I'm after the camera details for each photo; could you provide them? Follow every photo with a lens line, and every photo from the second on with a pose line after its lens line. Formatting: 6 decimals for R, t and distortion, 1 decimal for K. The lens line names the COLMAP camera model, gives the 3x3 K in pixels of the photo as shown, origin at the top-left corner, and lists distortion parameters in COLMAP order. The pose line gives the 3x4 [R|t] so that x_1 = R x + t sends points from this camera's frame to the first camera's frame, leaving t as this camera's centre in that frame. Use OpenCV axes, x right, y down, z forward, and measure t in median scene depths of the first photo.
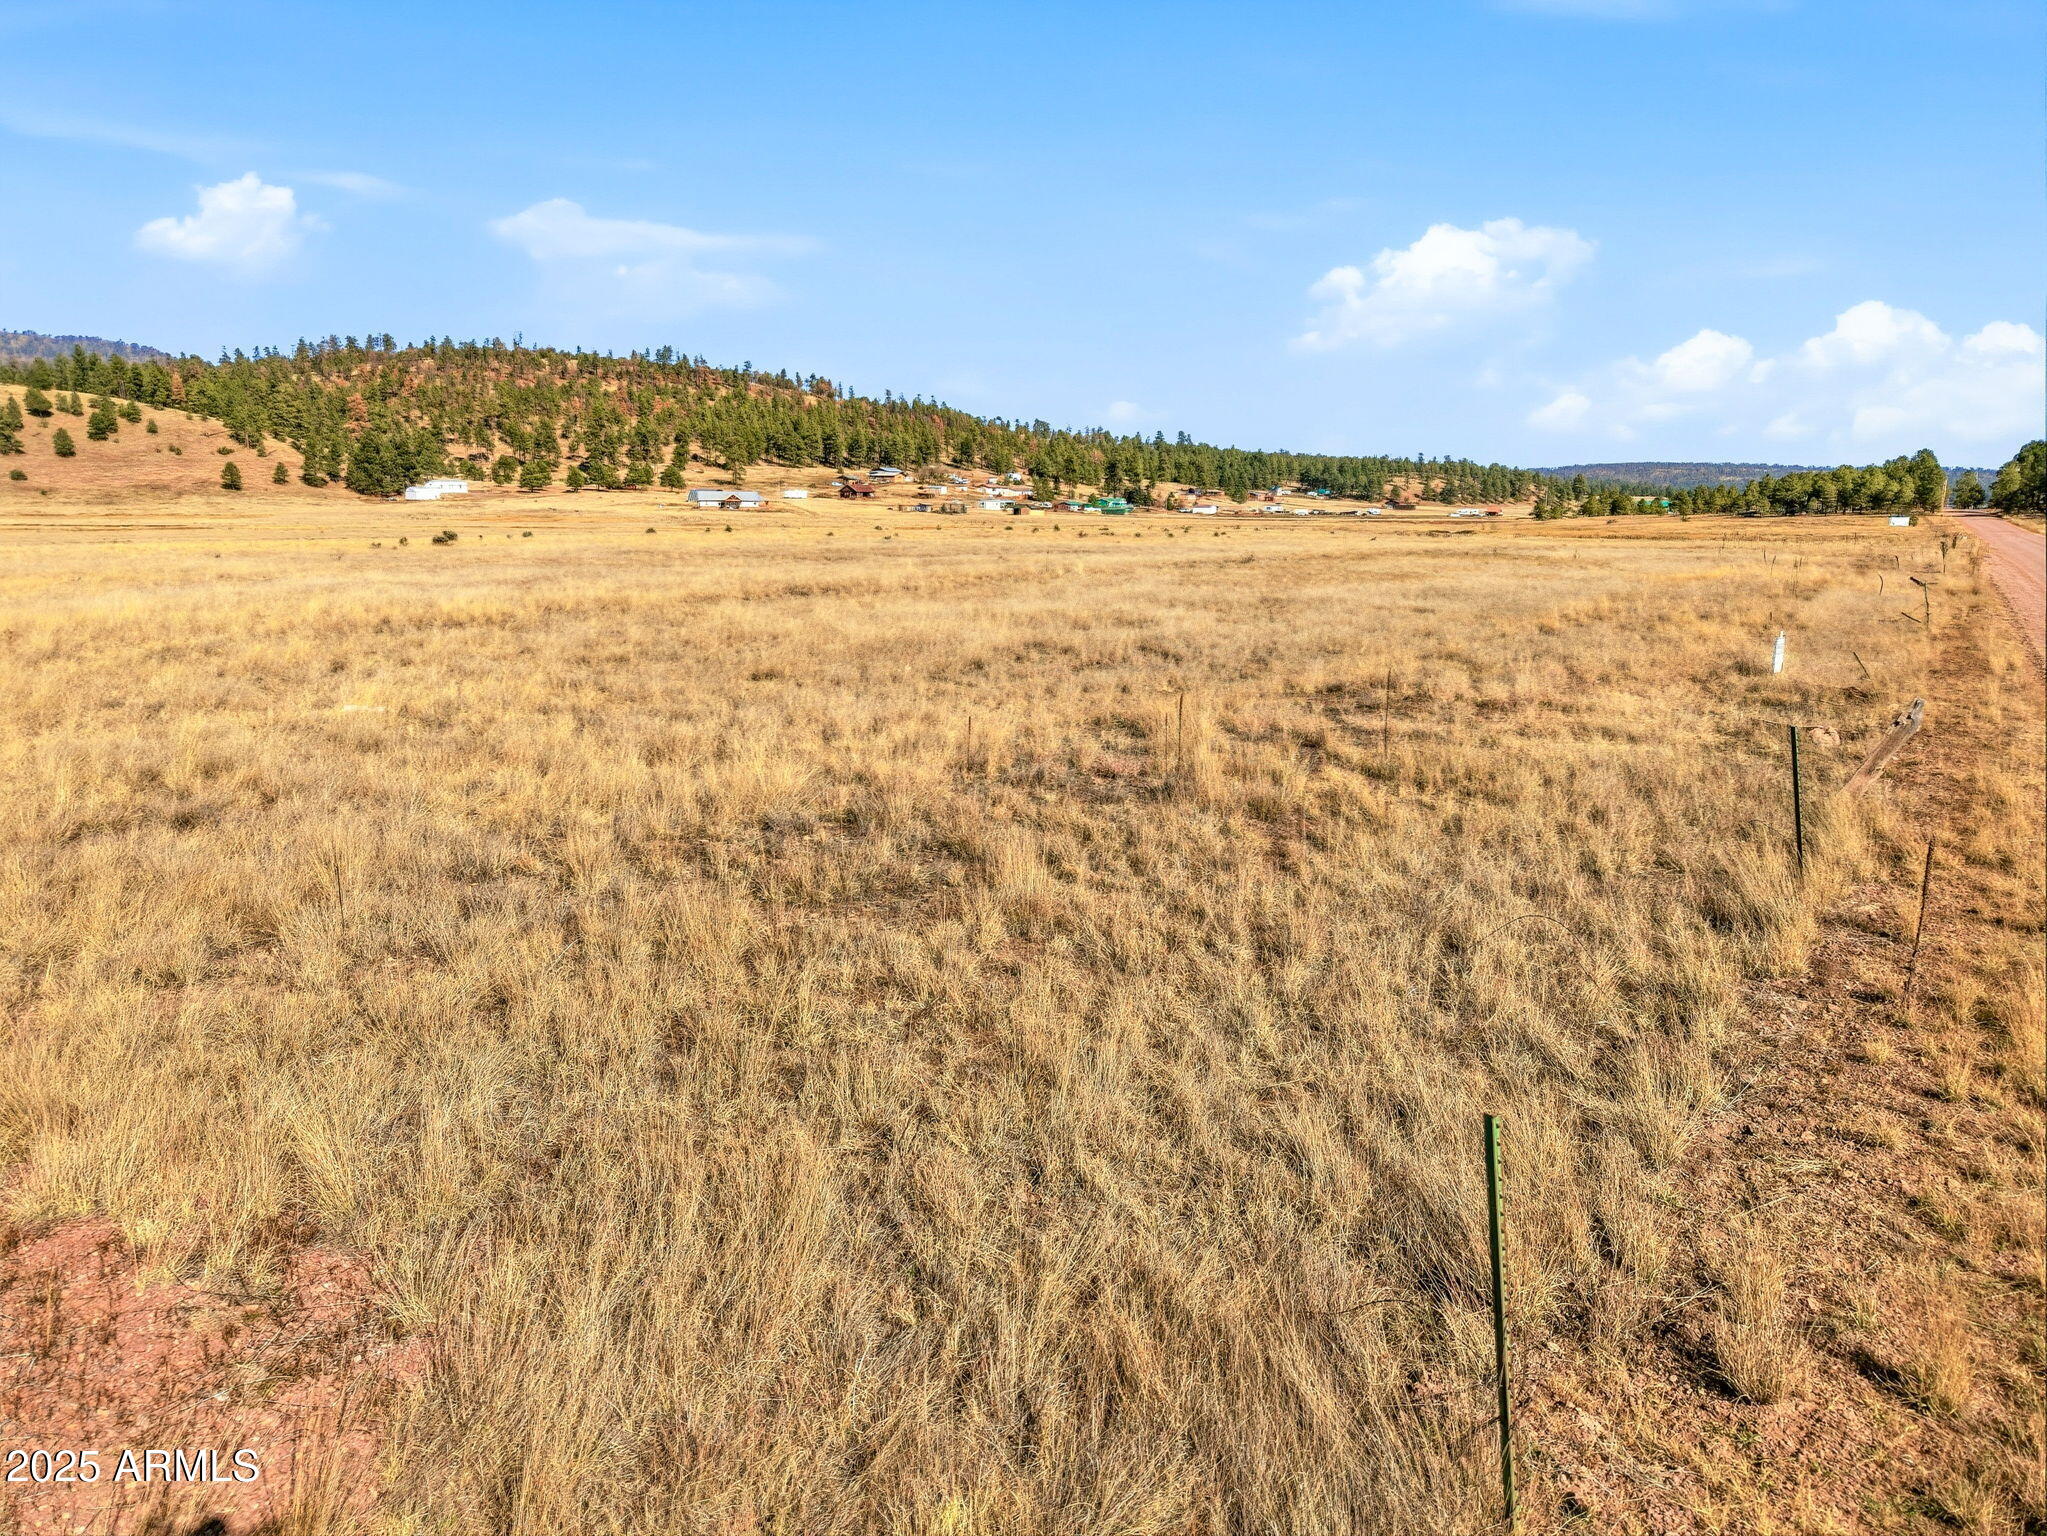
lens RADIAL K [[1375.8, 0, 1040.4], [0, 1375.8, 764.5], [0, 0, 1]] dist [0.013411, -0.011948]
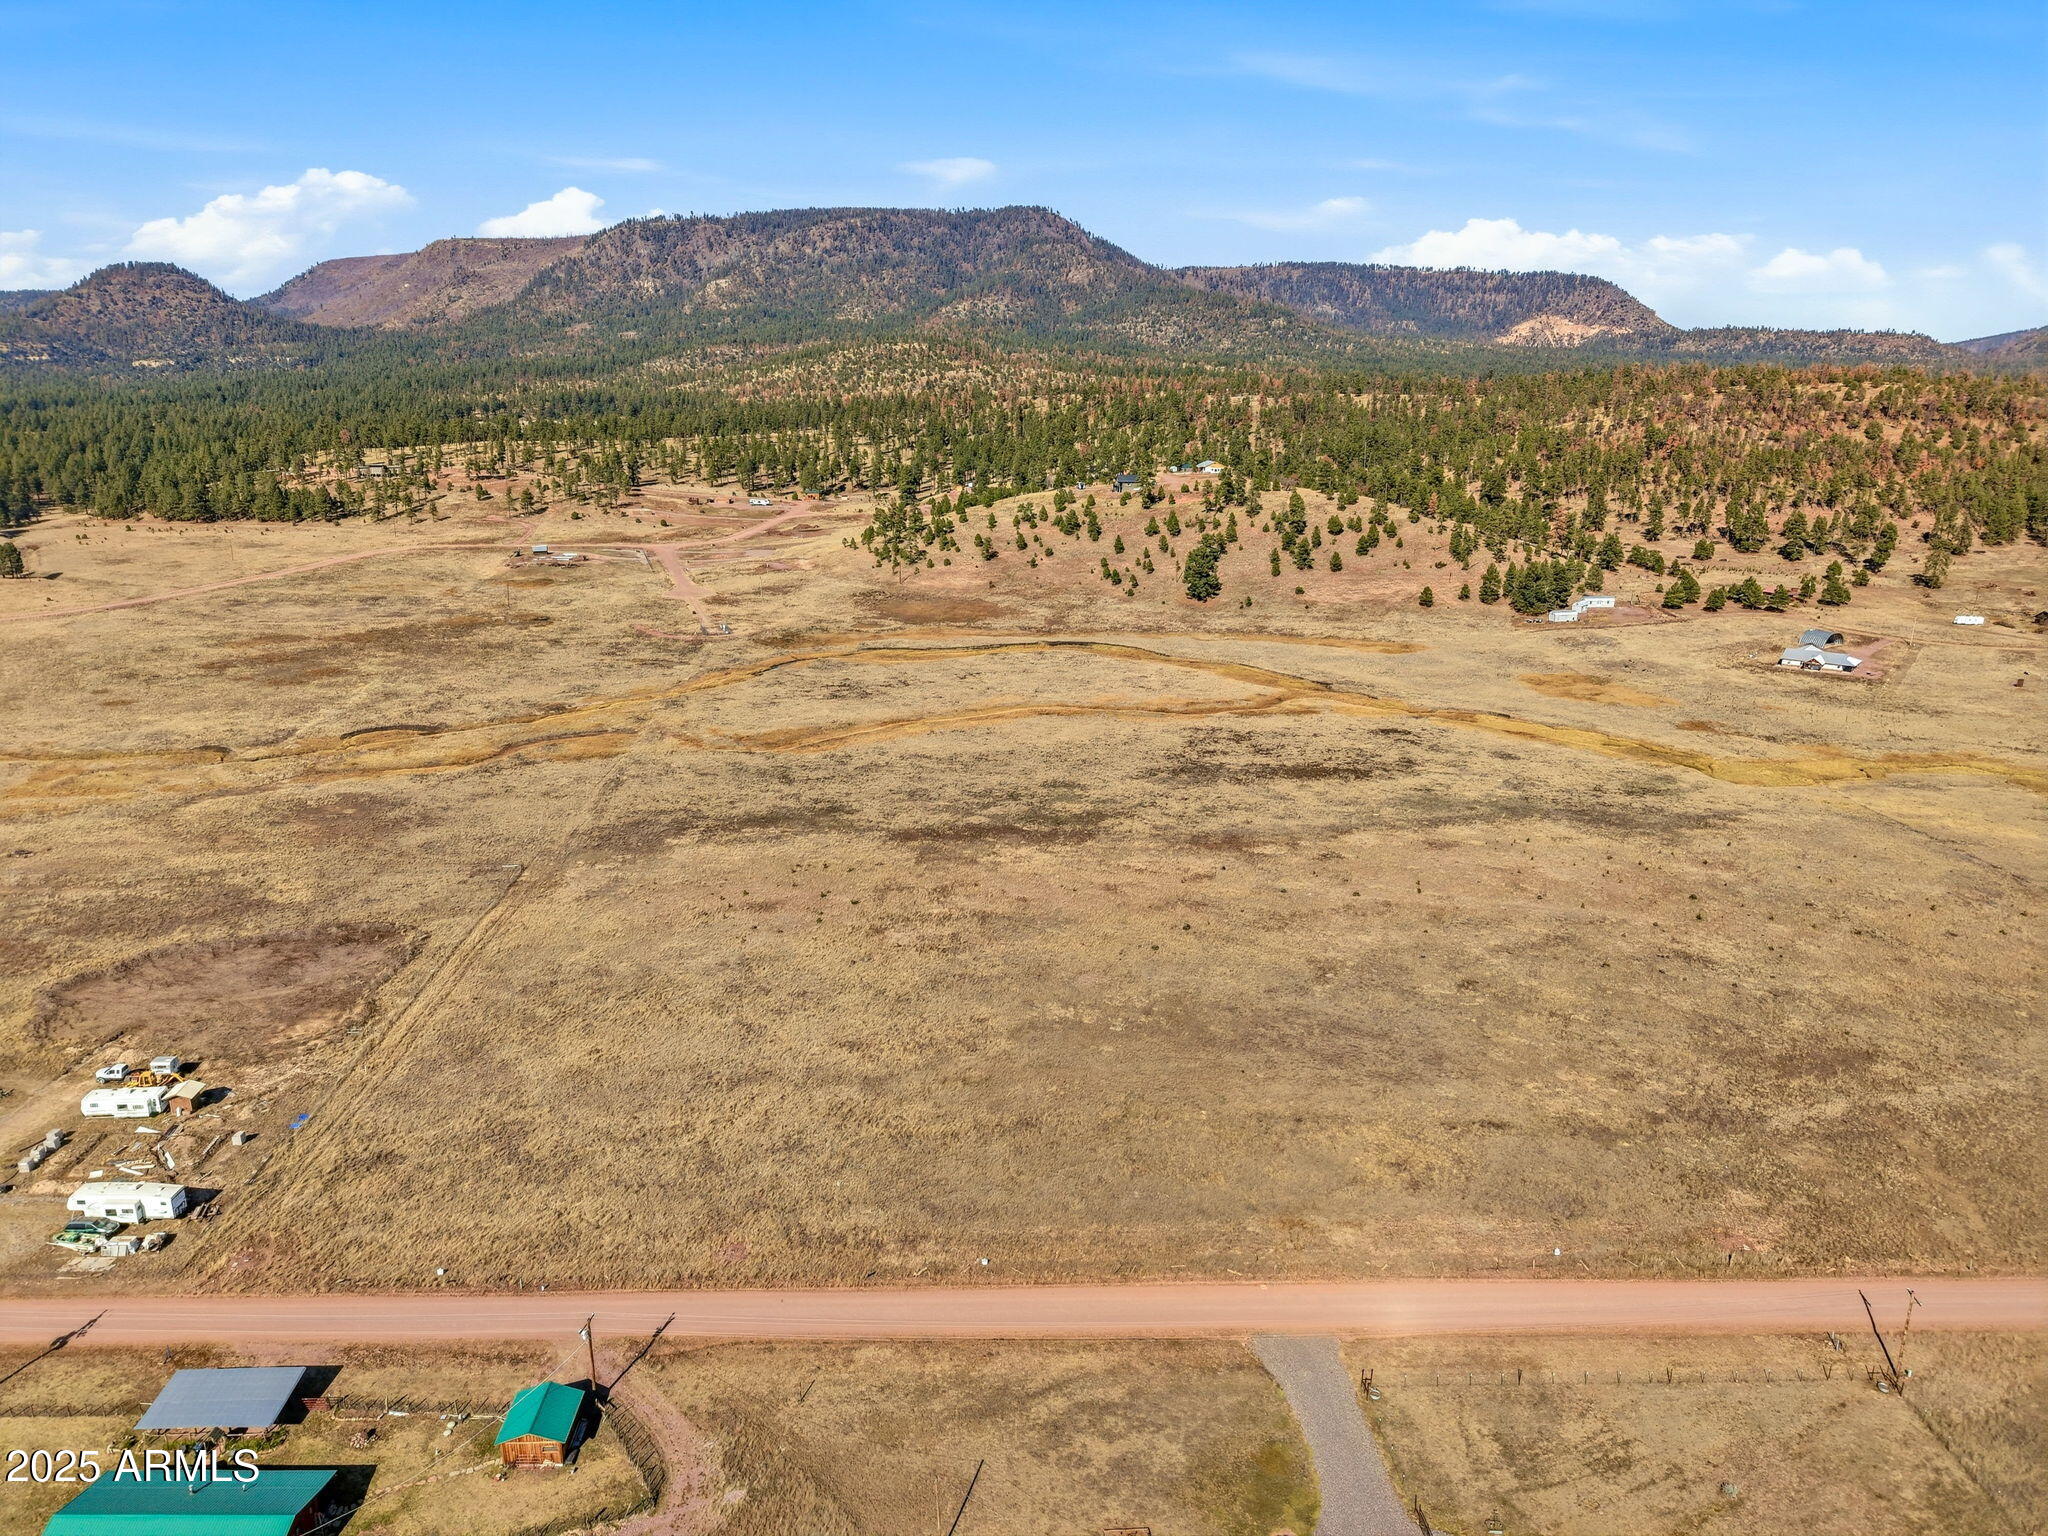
lens RADIAL K [[1376.5, 0, 1023.6], [0, 1376.5, 784.1], [0, 0, 1]] dist [0.013411, -0.011948]
pose [[0.590867, 0.224625, -0.774867, 0.256660], [-0.160294, 0.973996, 0.160119, -0.167187], [0.790684, 0.029597, 0.611508, -0.136306]]
